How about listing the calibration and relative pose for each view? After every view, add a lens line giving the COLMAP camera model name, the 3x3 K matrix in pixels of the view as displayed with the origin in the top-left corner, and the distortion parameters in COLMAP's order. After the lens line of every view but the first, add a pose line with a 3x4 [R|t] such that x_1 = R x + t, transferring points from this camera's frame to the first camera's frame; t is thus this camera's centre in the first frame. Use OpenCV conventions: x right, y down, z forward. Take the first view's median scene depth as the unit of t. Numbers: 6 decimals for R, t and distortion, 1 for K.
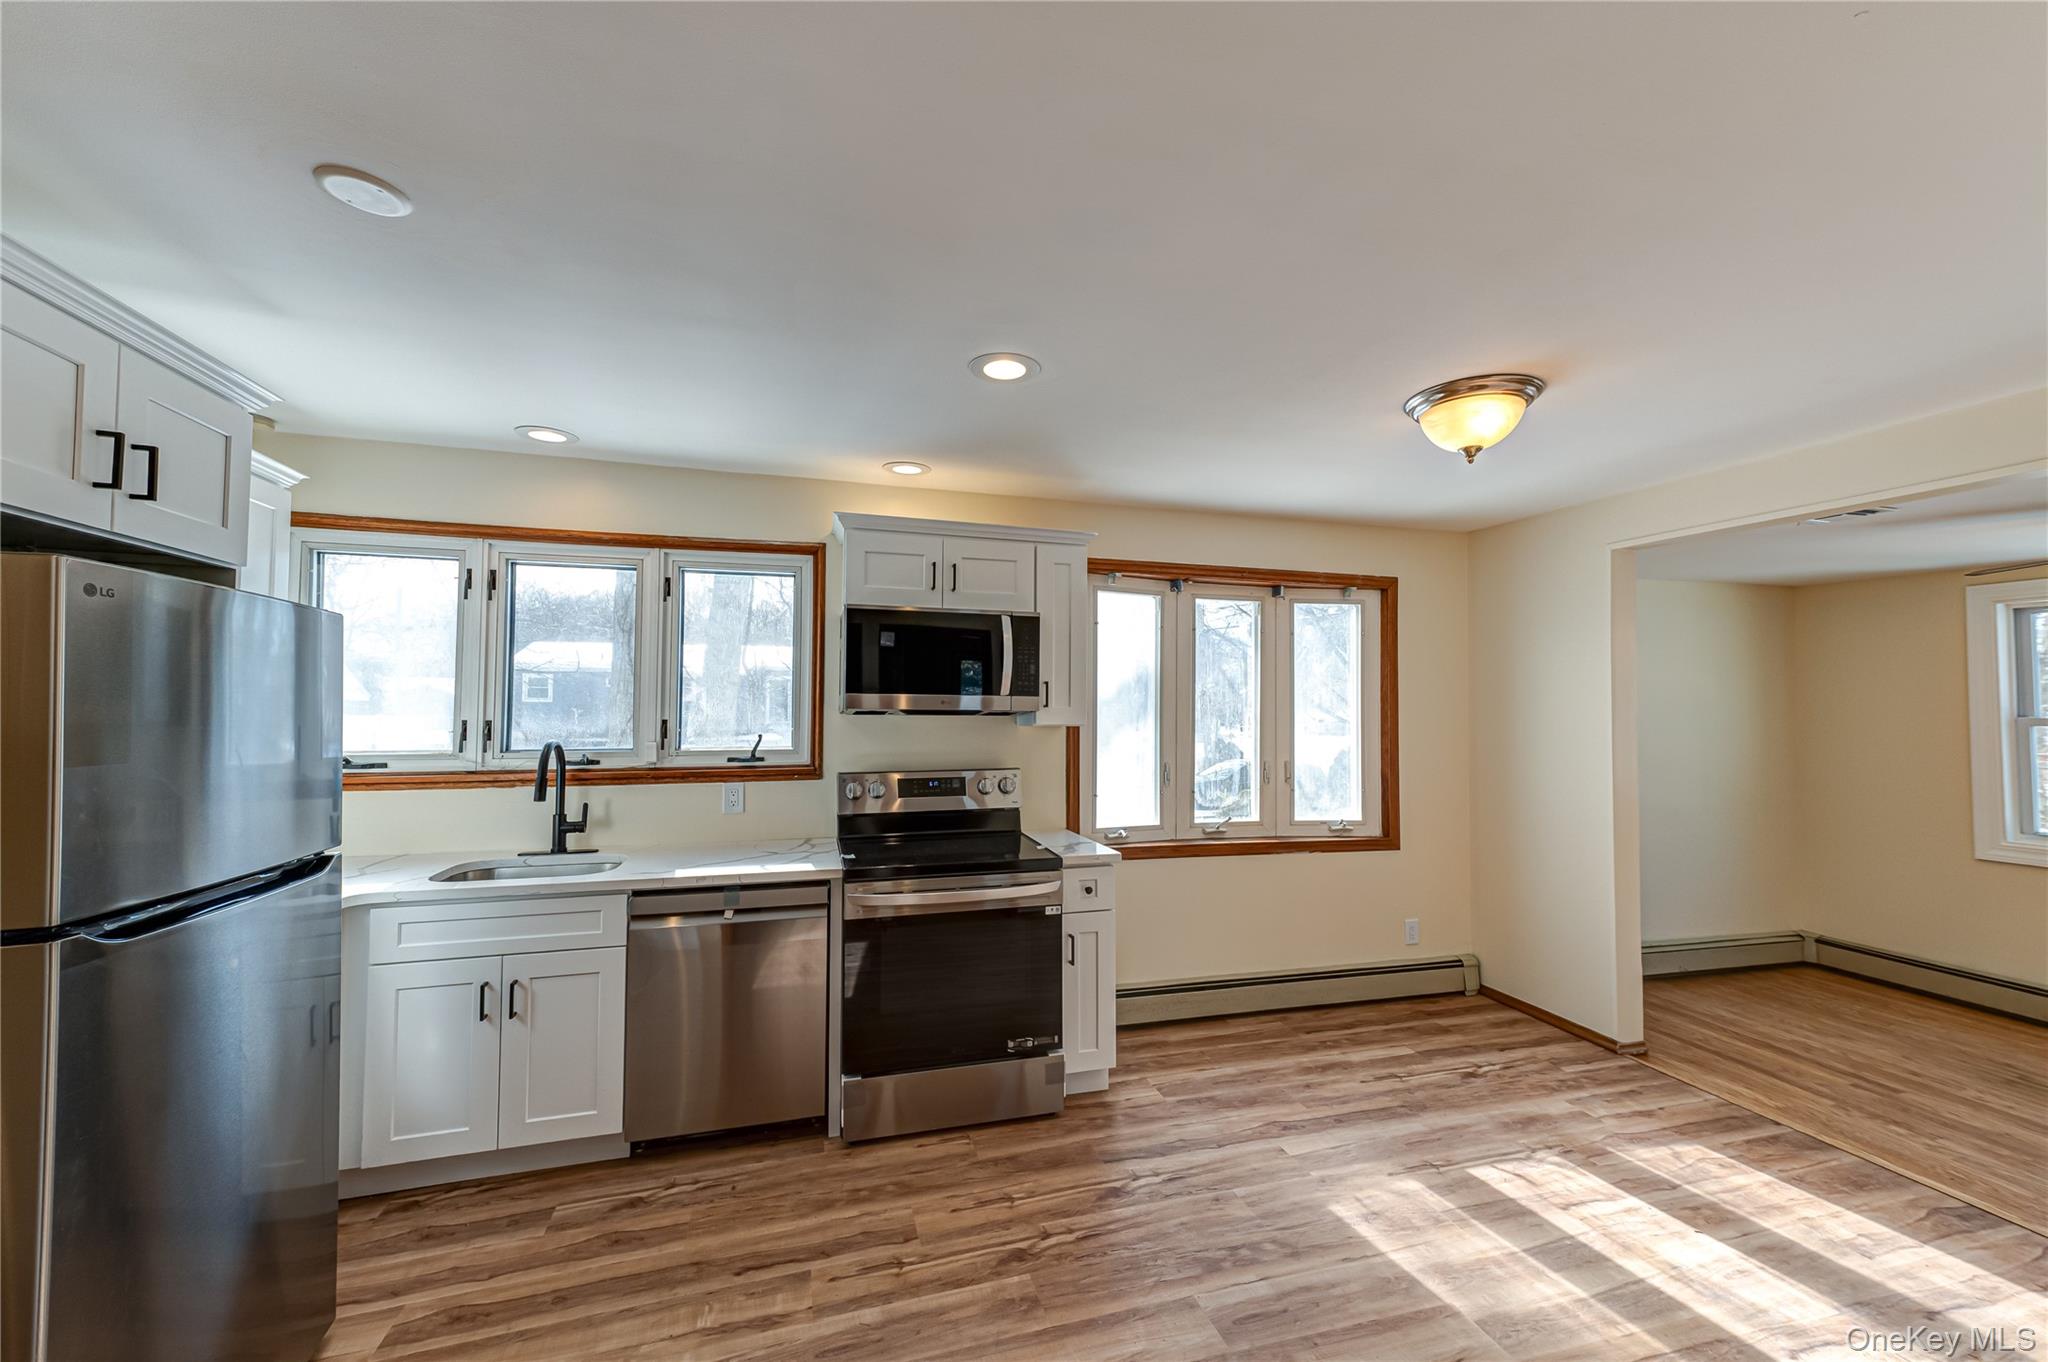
lens RADIAL K [[778.8, 0, 1022.6], [0, 778.8, 687.5], [0, 0, 1]] dist [0.017482, -0.000058]
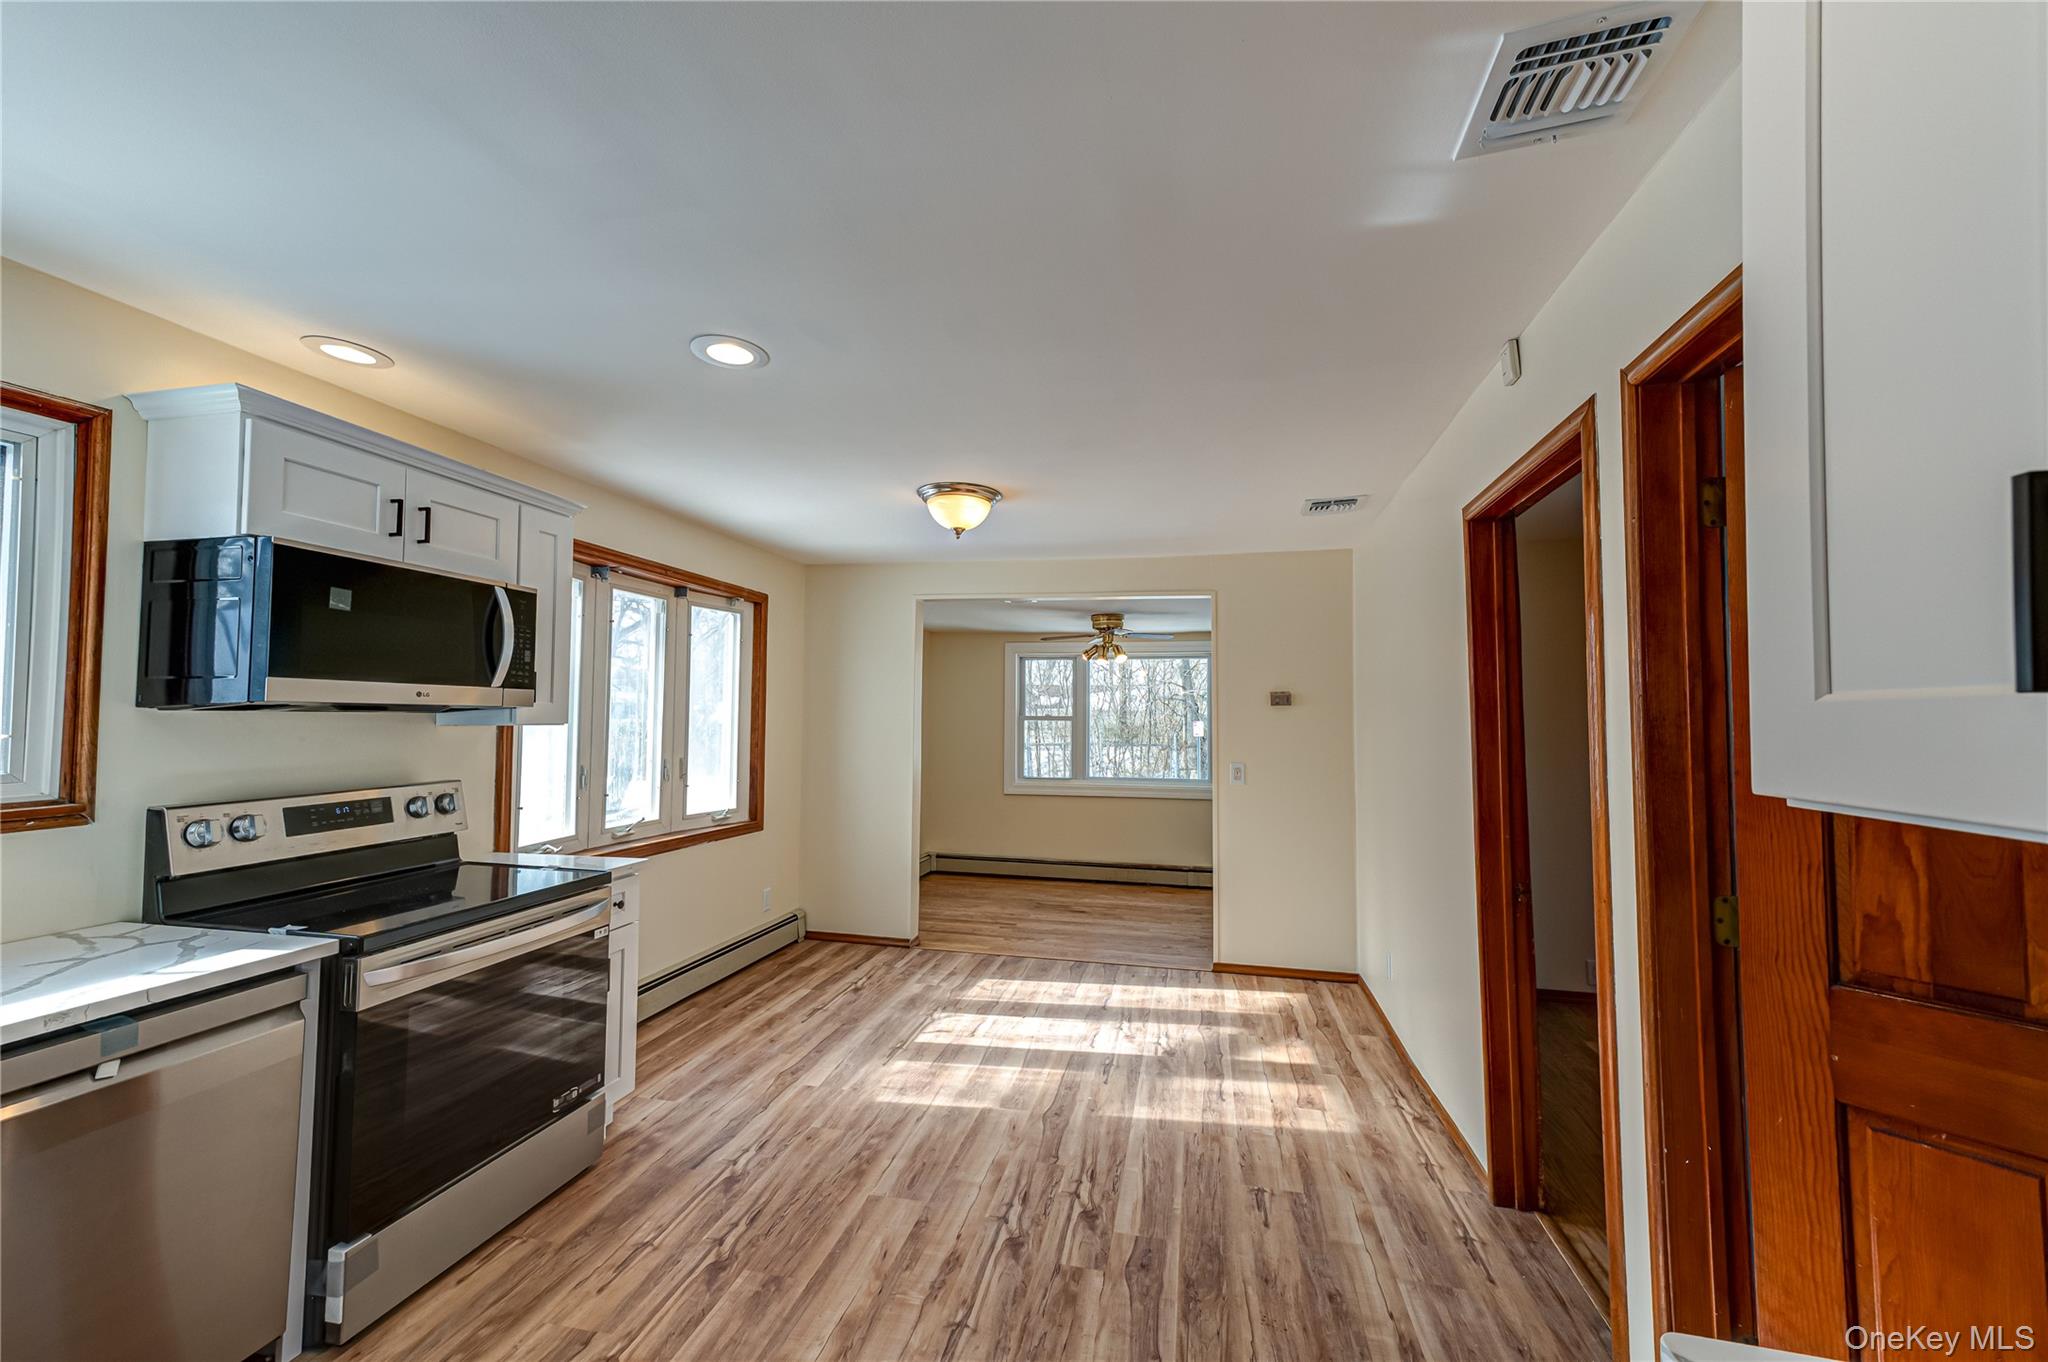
lens RADIAL K [[778.8, 0, 1022.6], [0, 778.8, 687.5], [0, 0, 1]] dist [0.017482, -0.000058]
pose [[0.495421, 0.033218, 0.868018, -0.489005], [-0.034040, 0.999243, -0.018812, 0.007512], [-0.867986, -0.020228, 0.496177, 0.143935]]
